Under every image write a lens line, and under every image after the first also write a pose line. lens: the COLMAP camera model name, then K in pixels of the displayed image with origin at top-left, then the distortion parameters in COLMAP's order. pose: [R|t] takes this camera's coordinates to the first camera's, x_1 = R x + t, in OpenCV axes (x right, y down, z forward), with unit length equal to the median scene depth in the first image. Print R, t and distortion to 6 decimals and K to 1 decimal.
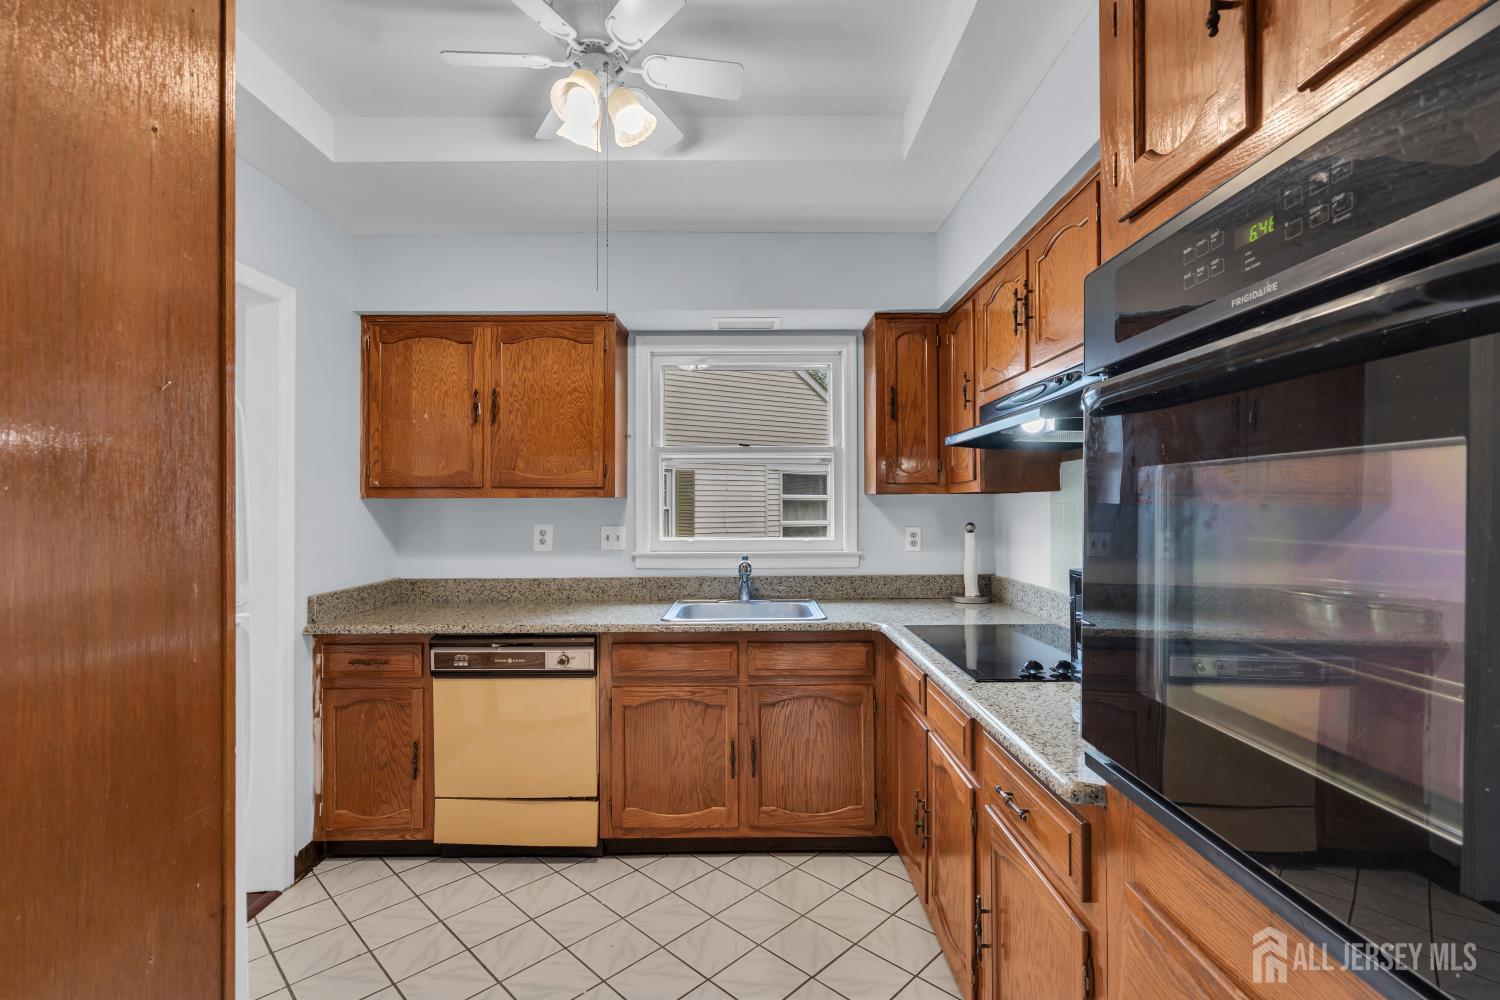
lens RADIAL K [[678.8, 0, 748.3], [0, 678.8, 505.8], [0, 0, 1]] dist [-0.001041, 0.002443]
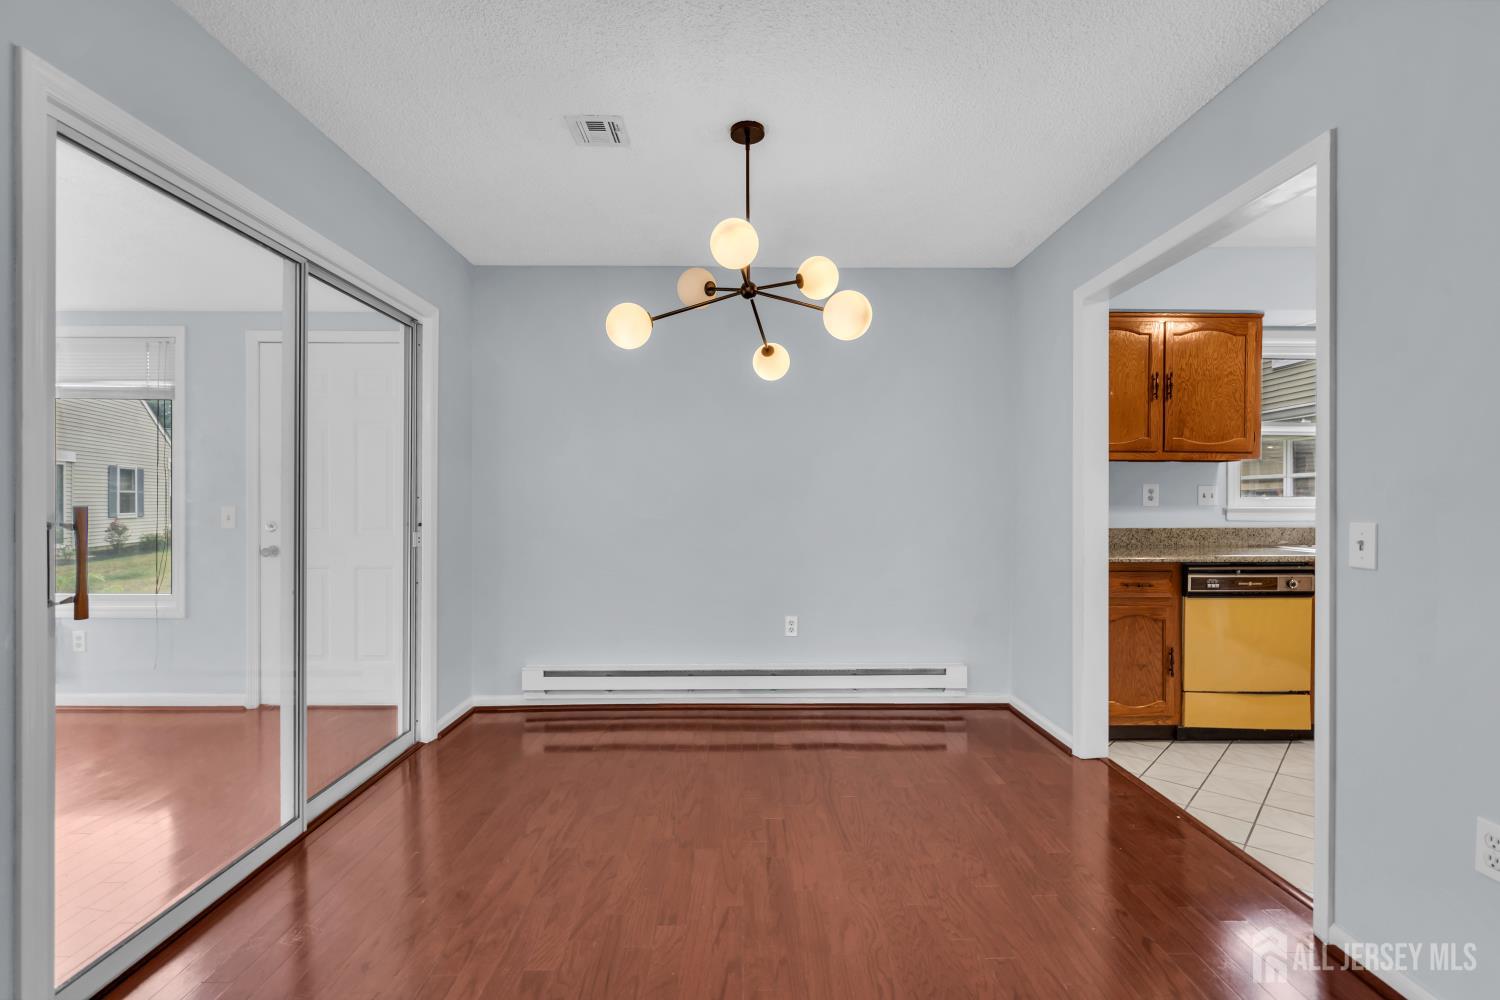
lens RADIAL K [[678.8, 0, 749.9], [0, 678.8, 502.4], [0, 0, 1]] dist [-0.001041, 0.002443]
pose [[0.999877, 0.004043, 0.015169, -1.287011], [-0.004103, 0.999984, 0.003926, 0.072120], [-0.015152, -0.003987, 0.999877, -0.257883]]
